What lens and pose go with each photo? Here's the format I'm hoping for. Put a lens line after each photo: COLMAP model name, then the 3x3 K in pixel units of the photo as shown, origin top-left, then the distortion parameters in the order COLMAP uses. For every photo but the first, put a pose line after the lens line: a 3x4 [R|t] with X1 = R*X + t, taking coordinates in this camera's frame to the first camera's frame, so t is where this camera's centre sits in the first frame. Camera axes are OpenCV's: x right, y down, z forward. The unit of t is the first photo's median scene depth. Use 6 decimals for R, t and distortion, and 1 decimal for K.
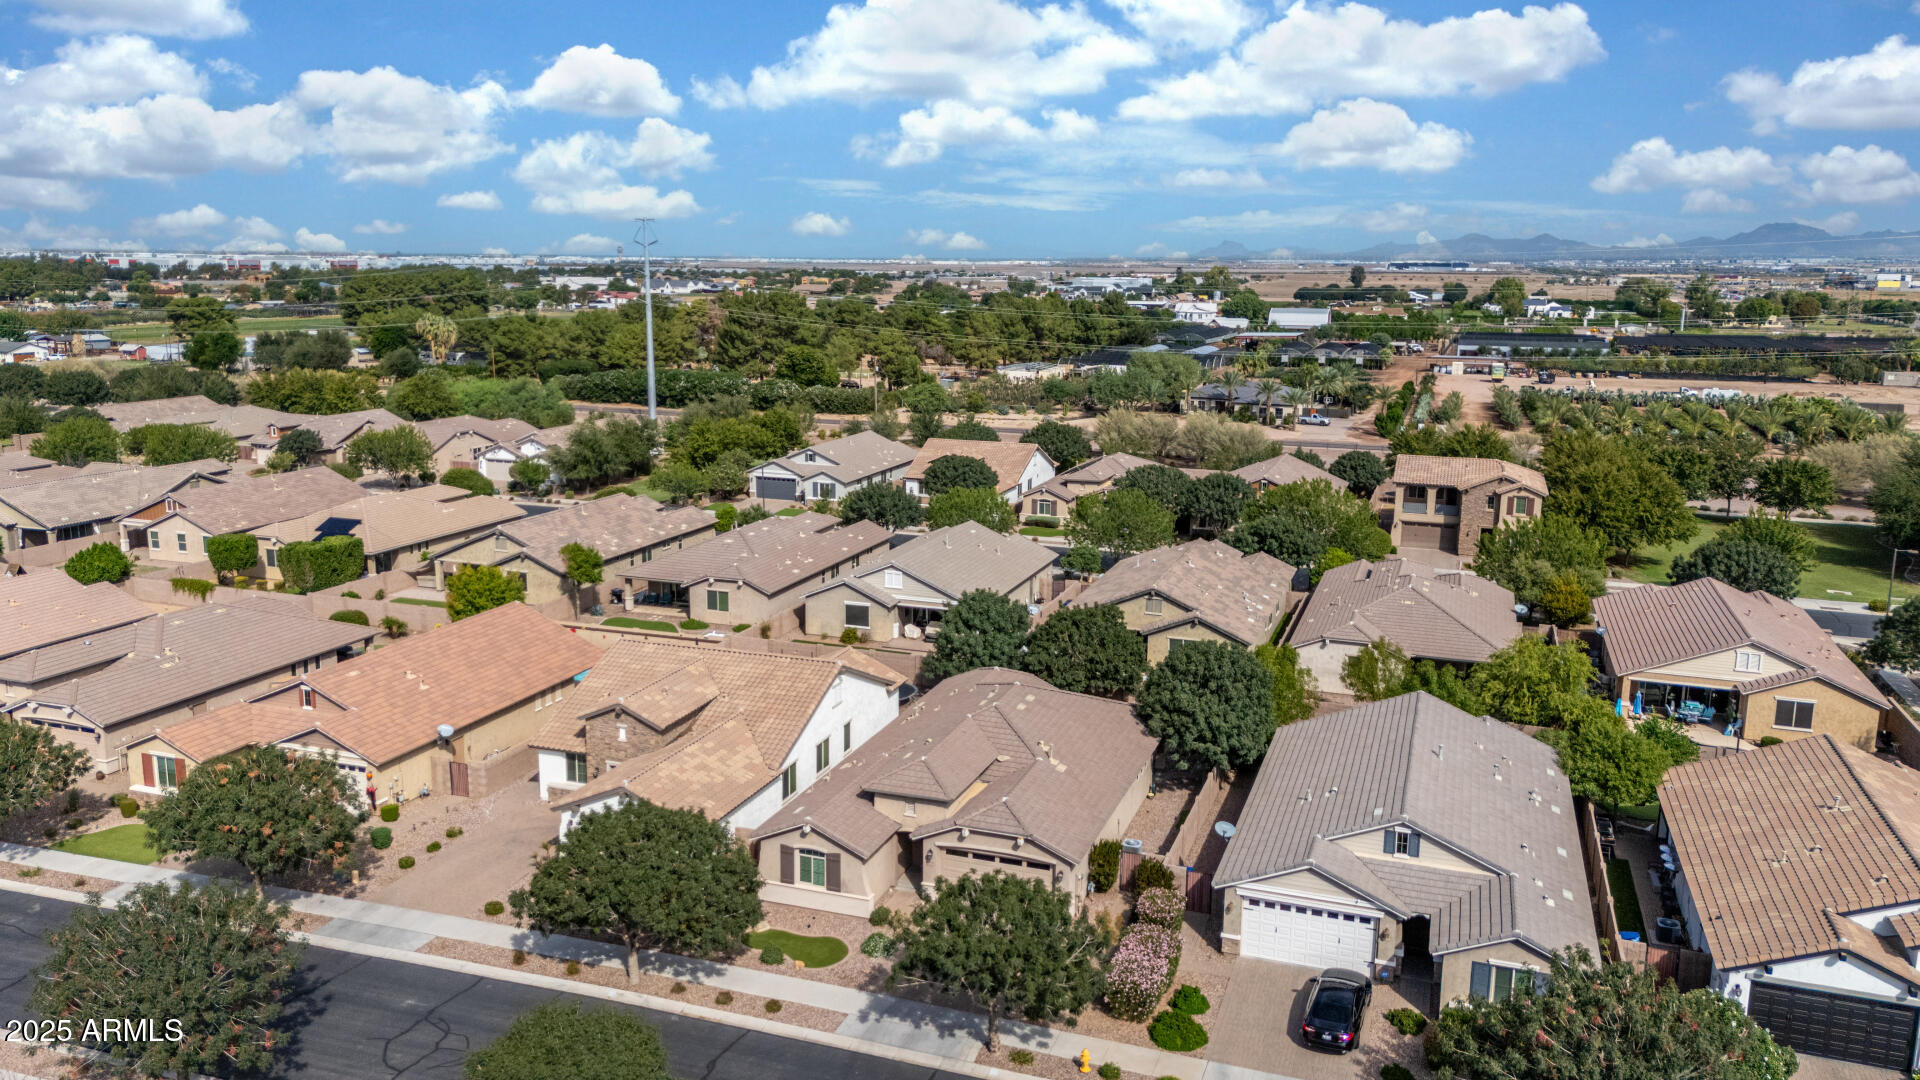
lens RADIAL K [[1410.0, 0, 960.0], [0, 1410.0, 540.0], [0, 0, 1]] dist [0.080071, -0.072020]
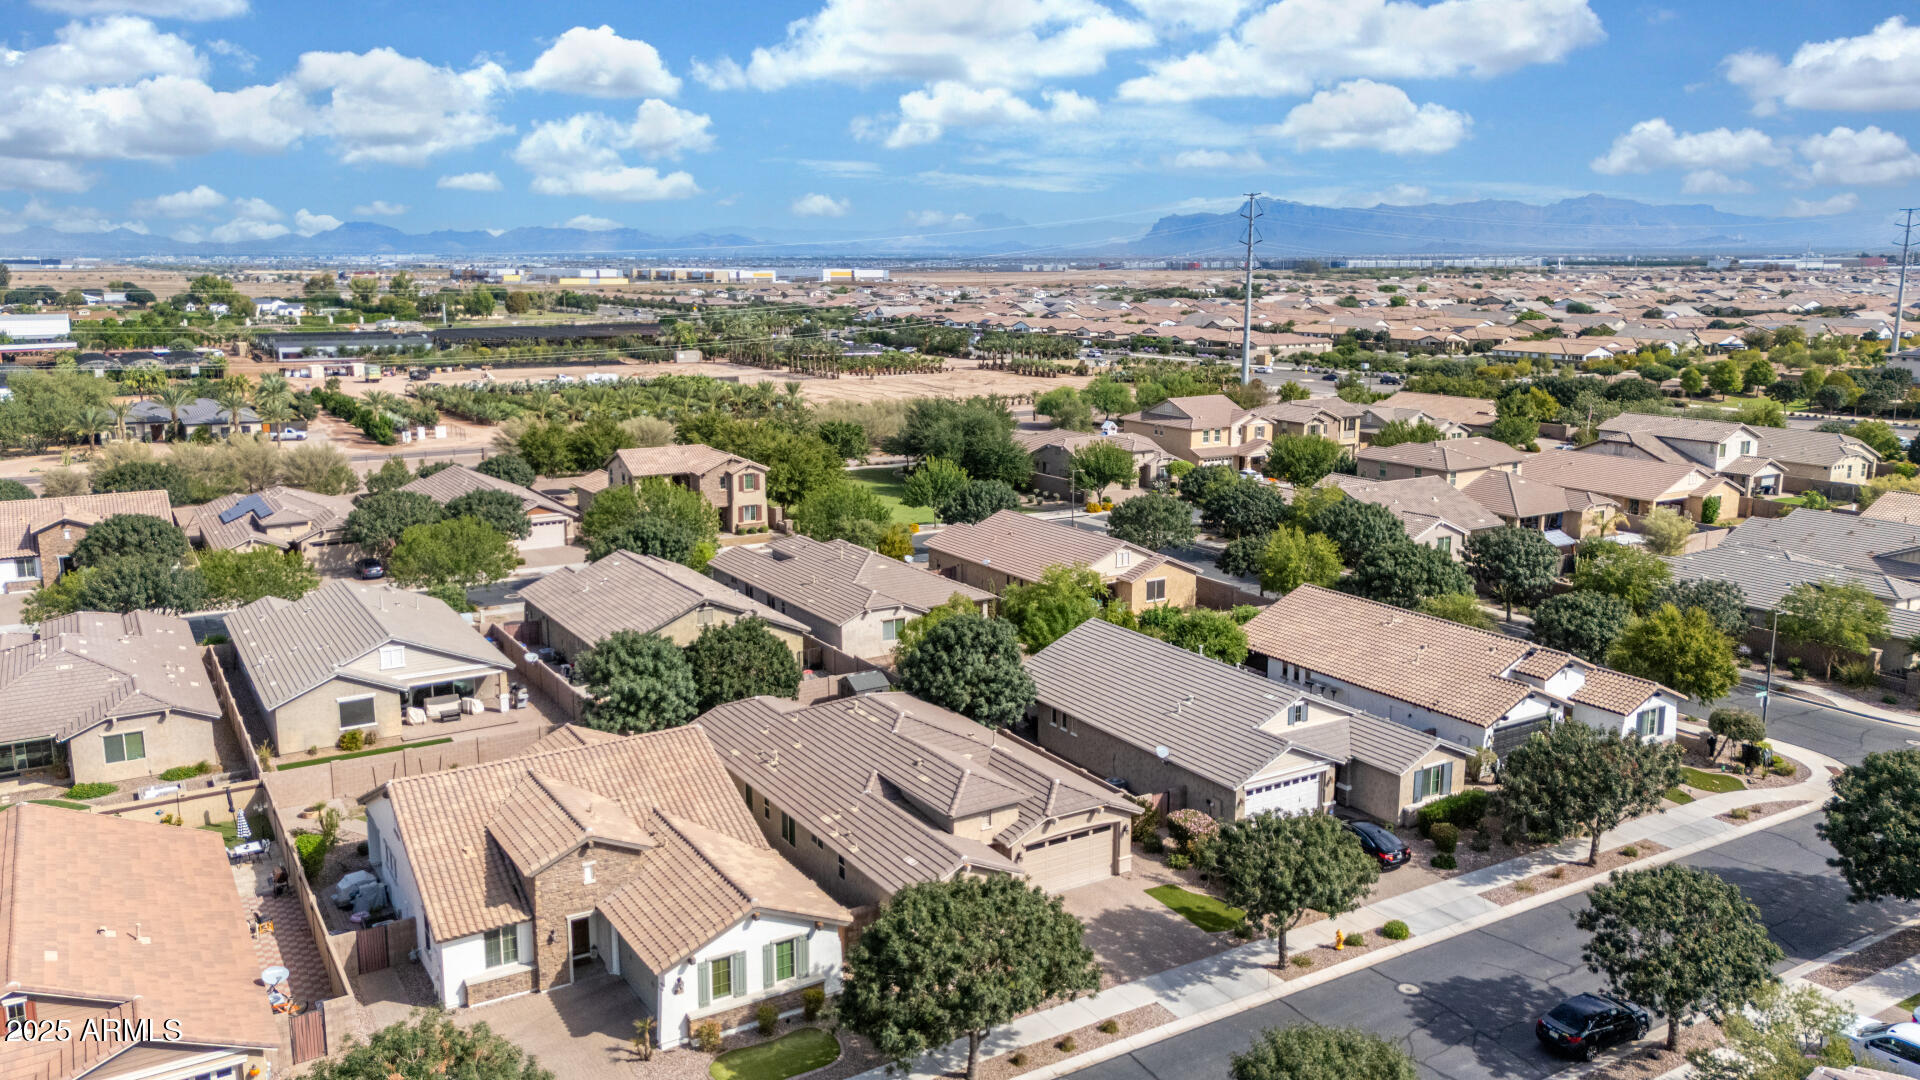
lens RADIAL K [[1414.4, 0, 950.7], [0, 1414.4, 525.5], [0, 0, 1]] dist [0.123330, -0.190004]
pose [[0.627447, -0.153716, 0.763336, -0.560057], [0.159976, 0.984856, 0.066827, -0.060940], [-0.762048, 0.080185, 0.642536, 0.258864]]
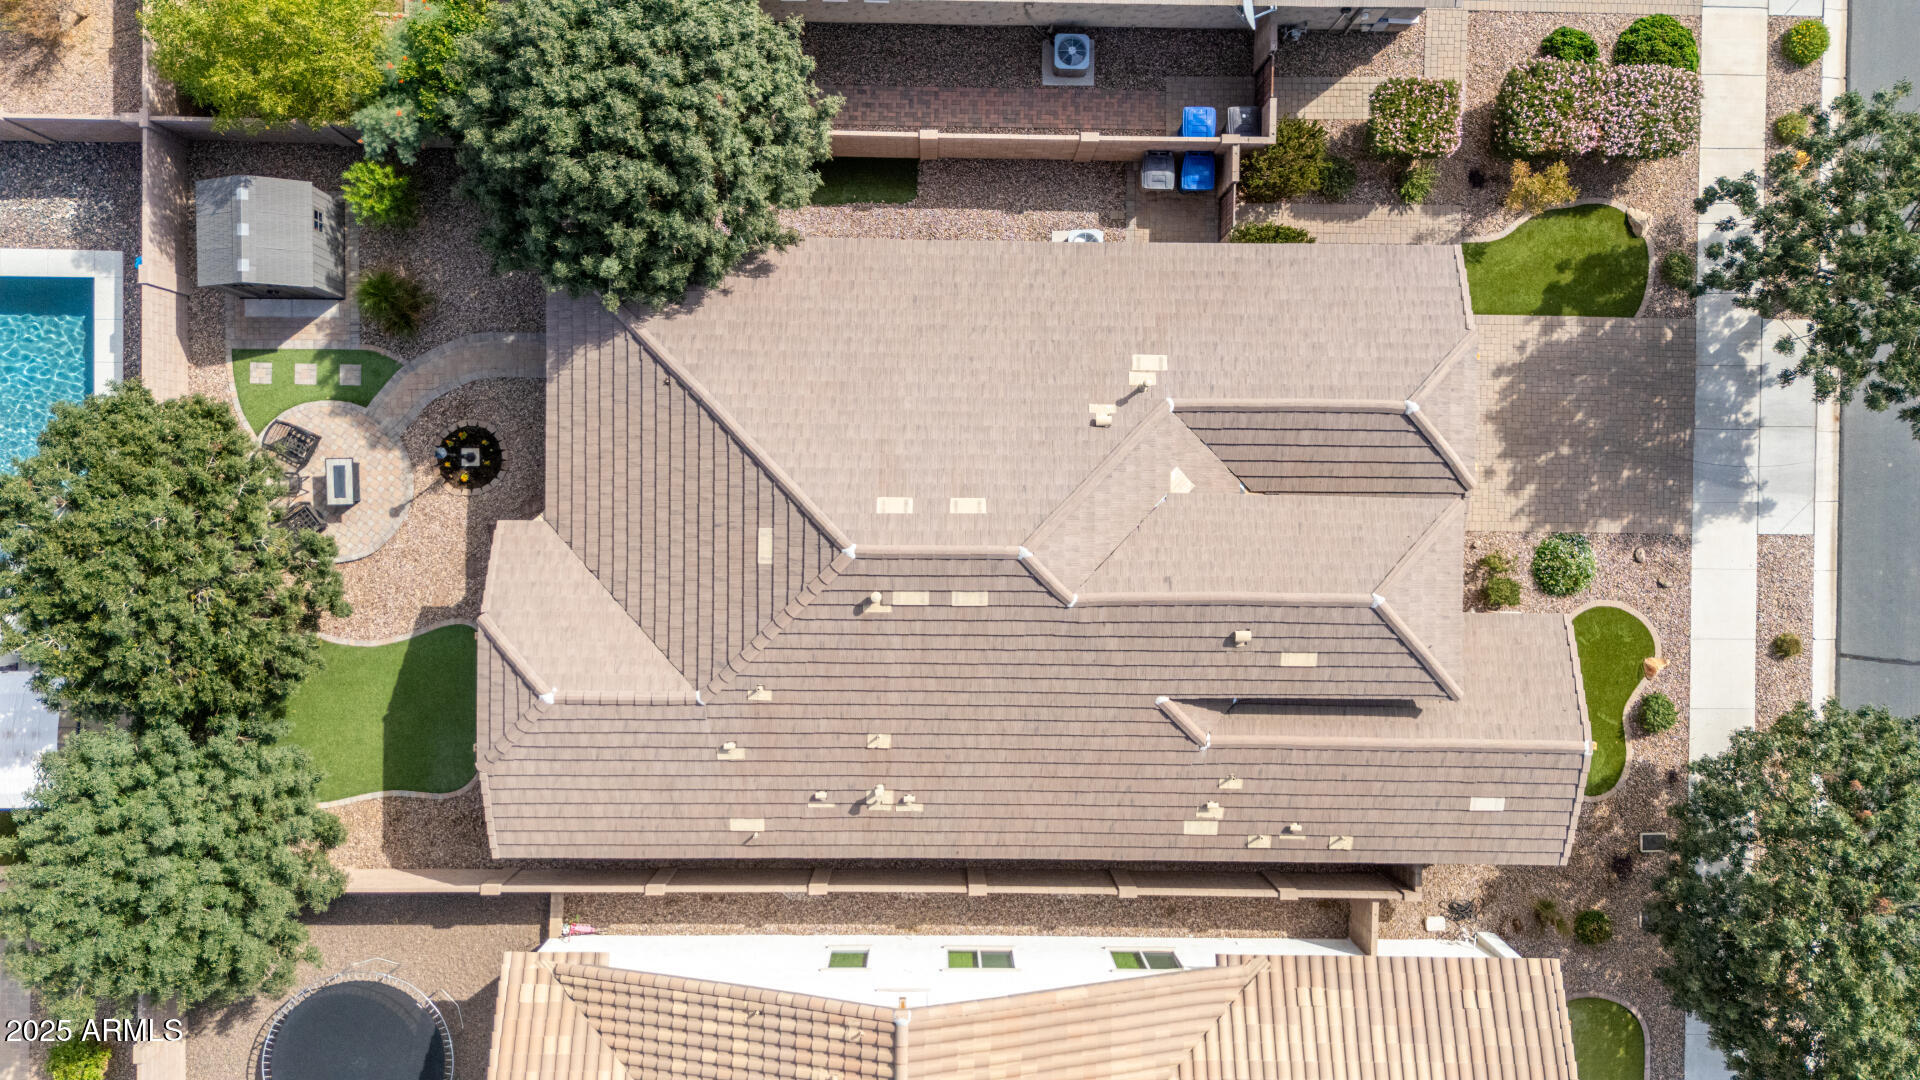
lens RADIAL K [[1397.1, 0, 956.5], [0, 1397.1, 536.8], [0, 0, 1]] dist [0.104322, -0.127258]
pose [[-0.324690, -0.945684, 0.016067, 0.020119], [0.185917, -0.047158, 0.981433, -0.245624], [-0.927368, 0.321648, 0.191131, 0.754528]]
